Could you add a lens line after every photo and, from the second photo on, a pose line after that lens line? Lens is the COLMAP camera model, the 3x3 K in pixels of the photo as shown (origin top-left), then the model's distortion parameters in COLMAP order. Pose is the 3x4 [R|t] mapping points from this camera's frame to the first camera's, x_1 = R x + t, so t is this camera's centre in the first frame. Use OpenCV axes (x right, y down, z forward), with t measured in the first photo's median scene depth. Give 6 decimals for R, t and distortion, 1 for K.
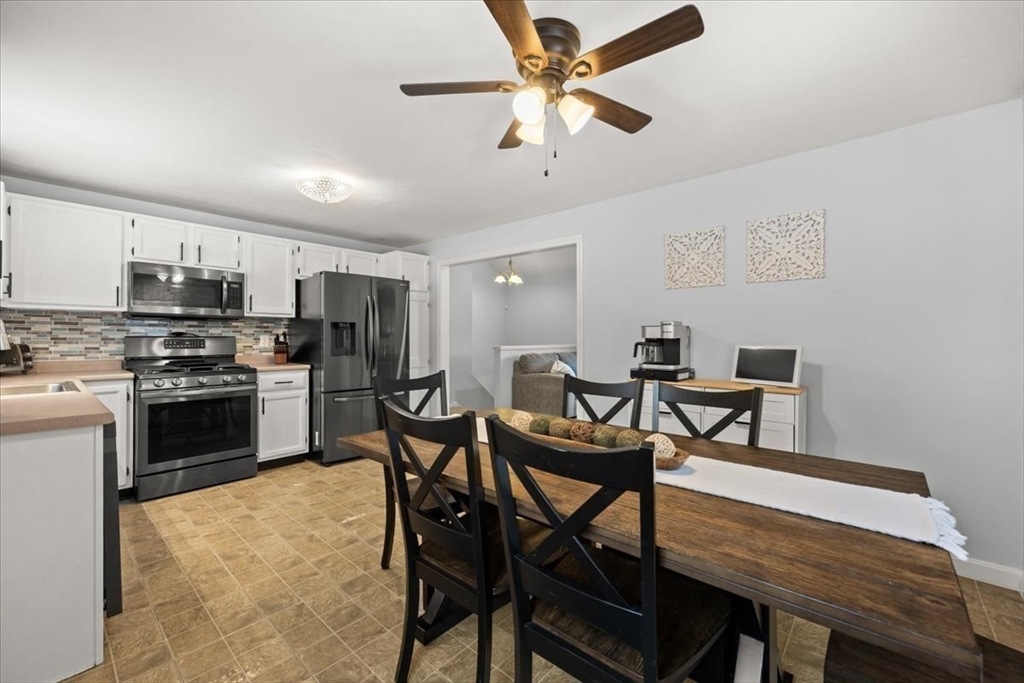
lens RADIAL K [[421.8, 0, 504.6], [0, 421.8, 335.0], [0, 0, 1]] dist [0.015769, -0.000050]
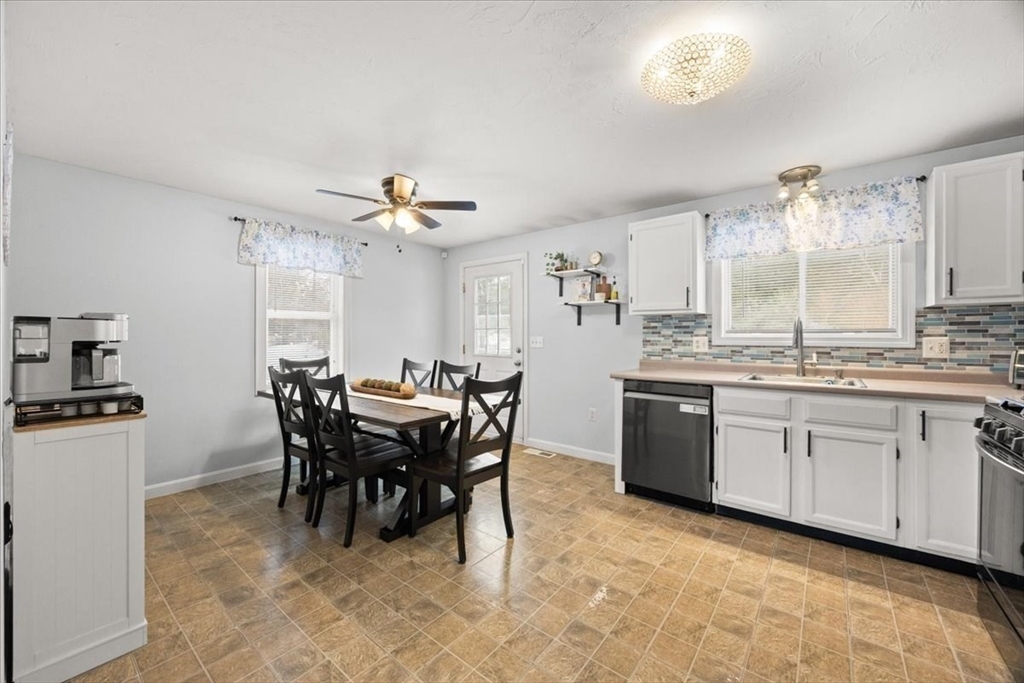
lens RADIAL K [[398.5, 0, 510.0], [0, 398.5, 336.3], [0, 0, 1]] dist [-0.005435, 0.000598]
pose [[-0.998146, -0.003169, -0.060783, -0.159396], [-0.003112, 0.999995, -0.001029, 0.000196], [0.060786, -0.000837, -0.998150, 1.563620]]
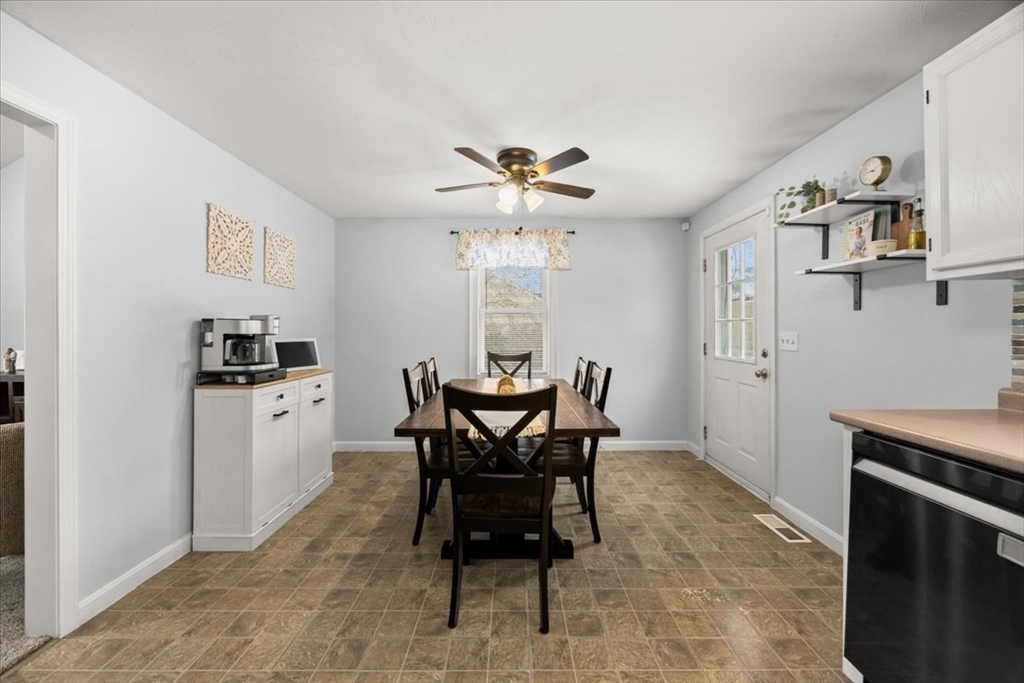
lens RADIAL K [[398.5, 0, 512.9], [0, 398.5, 332.3], [0, 0, 1]] dist [-0.005435, 0.000598]
pose [[-0.673399, -0.004806, 0.739263, -0.582470], [-0.003512, 0.999988, 0.003301, -0.000389], [-0.739271, -0.000373, -0.673408, 1.146748]]
